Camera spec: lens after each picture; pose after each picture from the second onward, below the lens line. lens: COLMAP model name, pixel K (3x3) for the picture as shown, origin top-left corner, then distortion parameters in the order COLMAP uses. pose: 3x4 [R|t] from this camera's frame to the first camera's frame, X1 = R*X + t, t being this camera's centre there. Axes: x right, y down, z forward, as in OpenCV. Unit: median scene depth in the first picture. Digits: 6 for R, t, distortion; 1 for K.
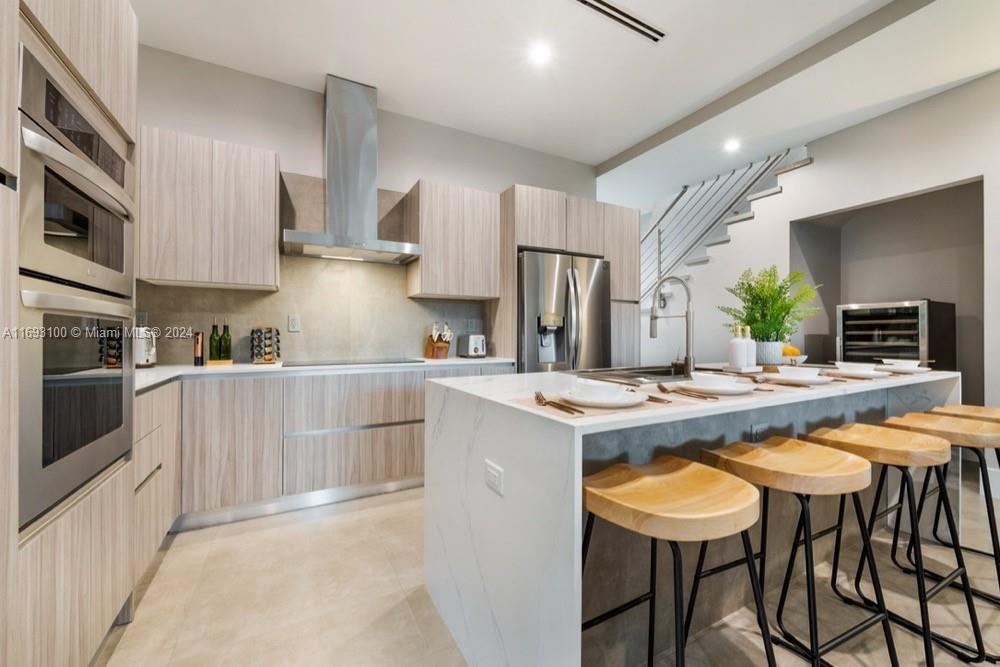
lens RADIAL K [[403.3, 0, 500.5], [0, 403.3, 331.9], [0, 0, 1]] dist [-0.000008, 0.000023]
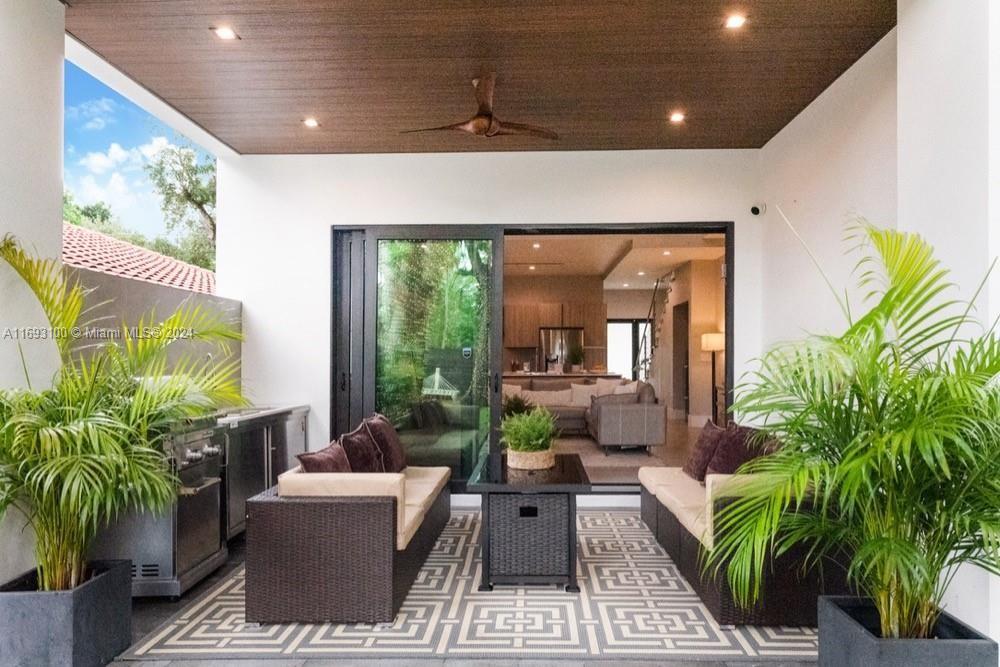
lens RADIAL K [[656.0, 0, 504.8], [0, 656.0, 337.3], [0, 0, 1]] dist [0.000695, 0.000626]
pose [[0.858786, -0.023215, -0.511808, 2.005188], [0.007842, 0.999451, -0.032175, -0.021647], [0.512274, 0.023617, 0.858497, -2.708172]]
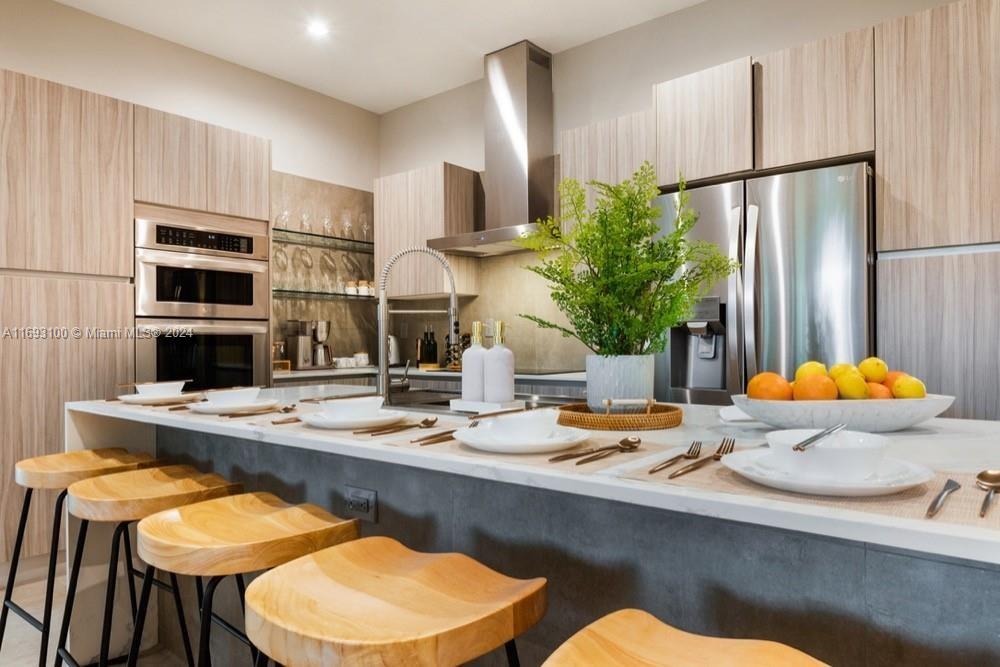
lens RADIAL K [[642.6, 0, 500.0], [0, 642.6, 333.5], [0, 0, 1]] dist [-0.000464, 0.001603]
pose [[0.370005, -0.015180, -0.928906, 0.847115], [0.012355, 0.999858, -0.011419, 0.007997], [0.928948, -0.007252, 0.370140, 0.440249]]
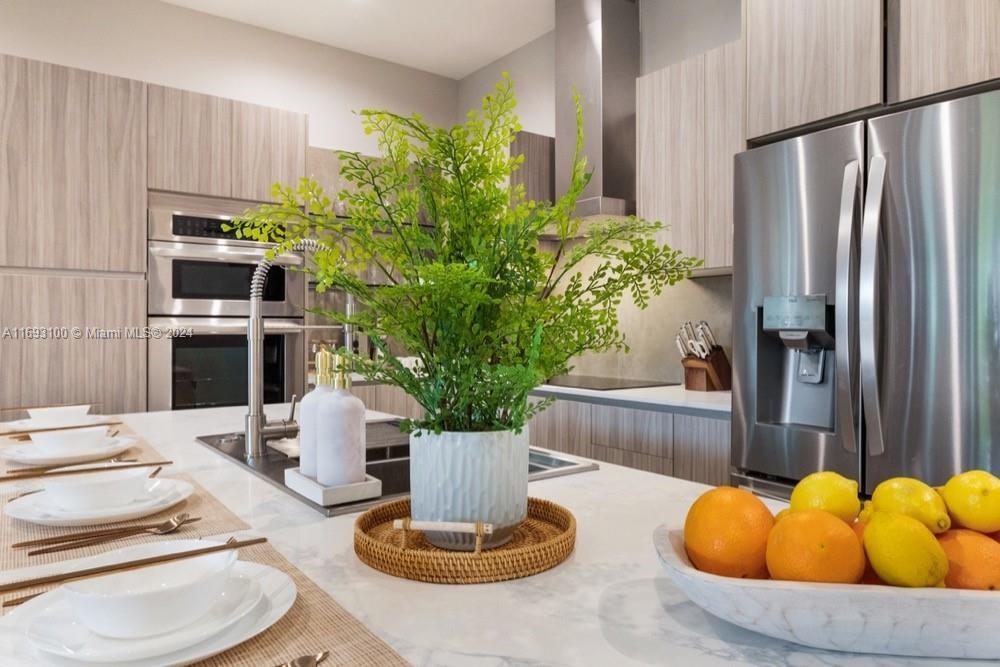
lens RADIAL K [[674.9, 0, 498.7], [0, 674.9, 317.9], [0, 0, 1]] dist [0.003442, -0.000490]
pose [[0.133799, -0.014044, -0.990909, 0.725957], [0.003762, 0.999900, -0.013664, -0.018950], [0.991001, -0.001899, 0.133838, 0.654564]]
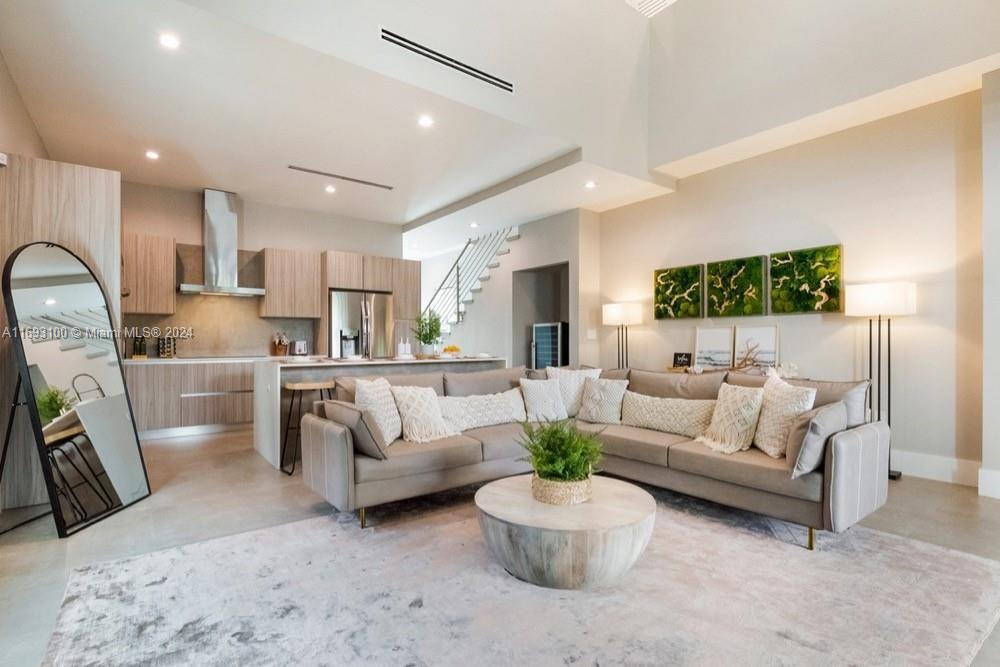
lens RADIAL K [[476.2, 0, 498.4], [0, 476.2, 339.2], [0, 0, 1]] dist [-0.003020, -0.000535]
pose [[0.988437, -0.001337, 0.151628, 0.443213], [0.001116, 0.999998, 0.001539, -0.002056], [-0.151630, -0.001352, 0.988436, -1.065221]]
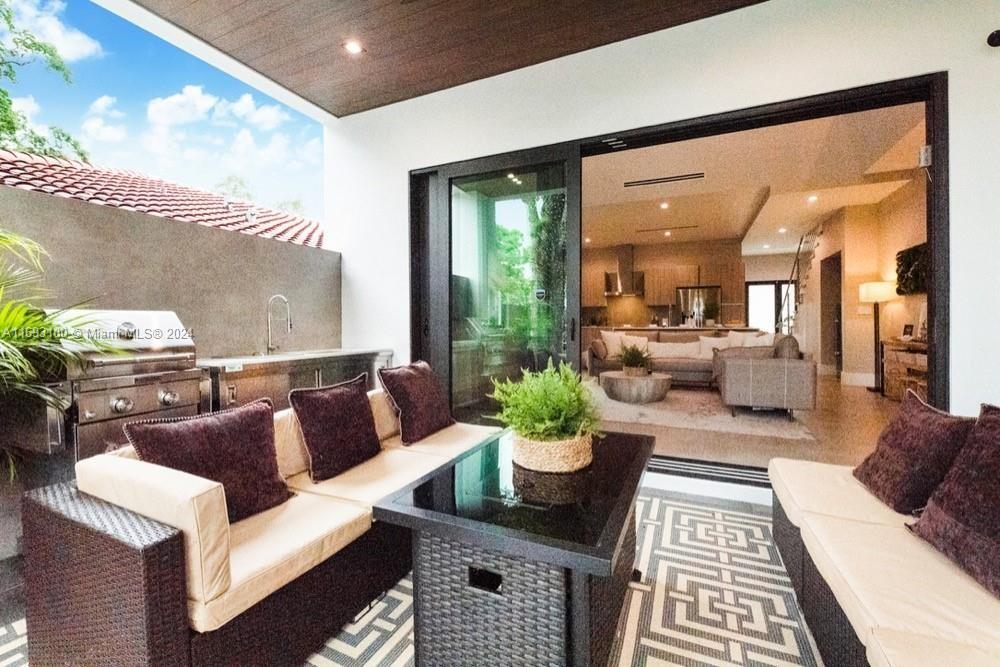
lens RADIAL K [[417.3, 0, 496.3], [0, 417.3, 311.4], [0, 0, 1]] dist [-0.009087, -0.000051]
pose [[0.586860, -0.026264, -0.809262, 1.714852], [0.006079, 0.999589, -0.028033, 0.034847], [0.809665, 0.011532, 0.586779, -1.807334]]
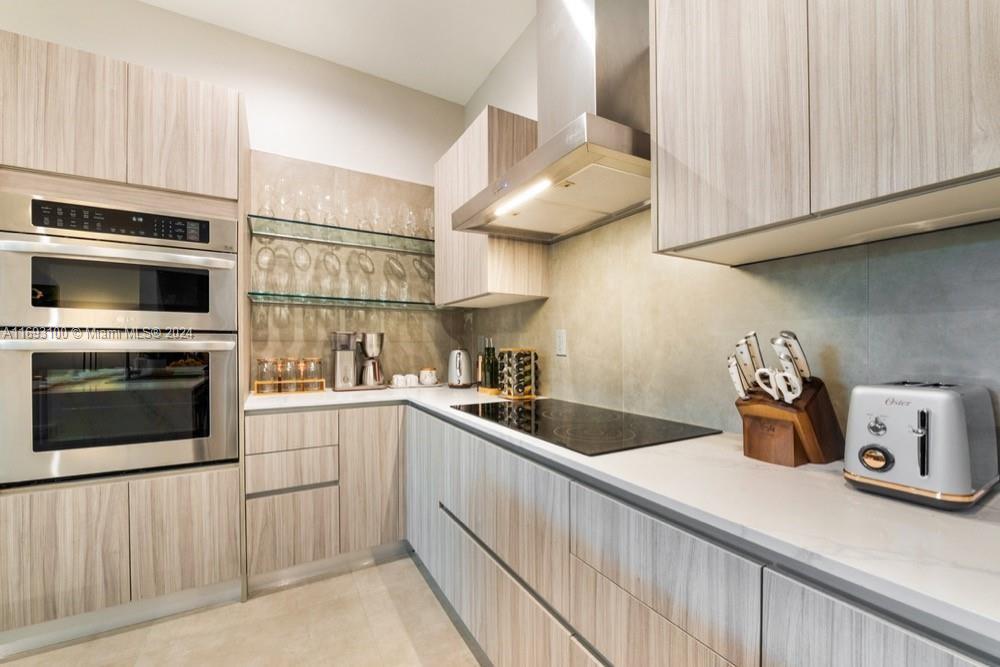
lens RADIAL K [[398.2, 0, 502.9], [0, 398.2, 340.8], [0, 0, 1]] dist [-0.001249, -0.000146]
pose [[0.009512, -0.011531, -0.999888, 0.130282], [0.003809, 0.999927, -0.011495, -0.016658], [0.999948, -0.003699, 0.009555, 0.849938]]
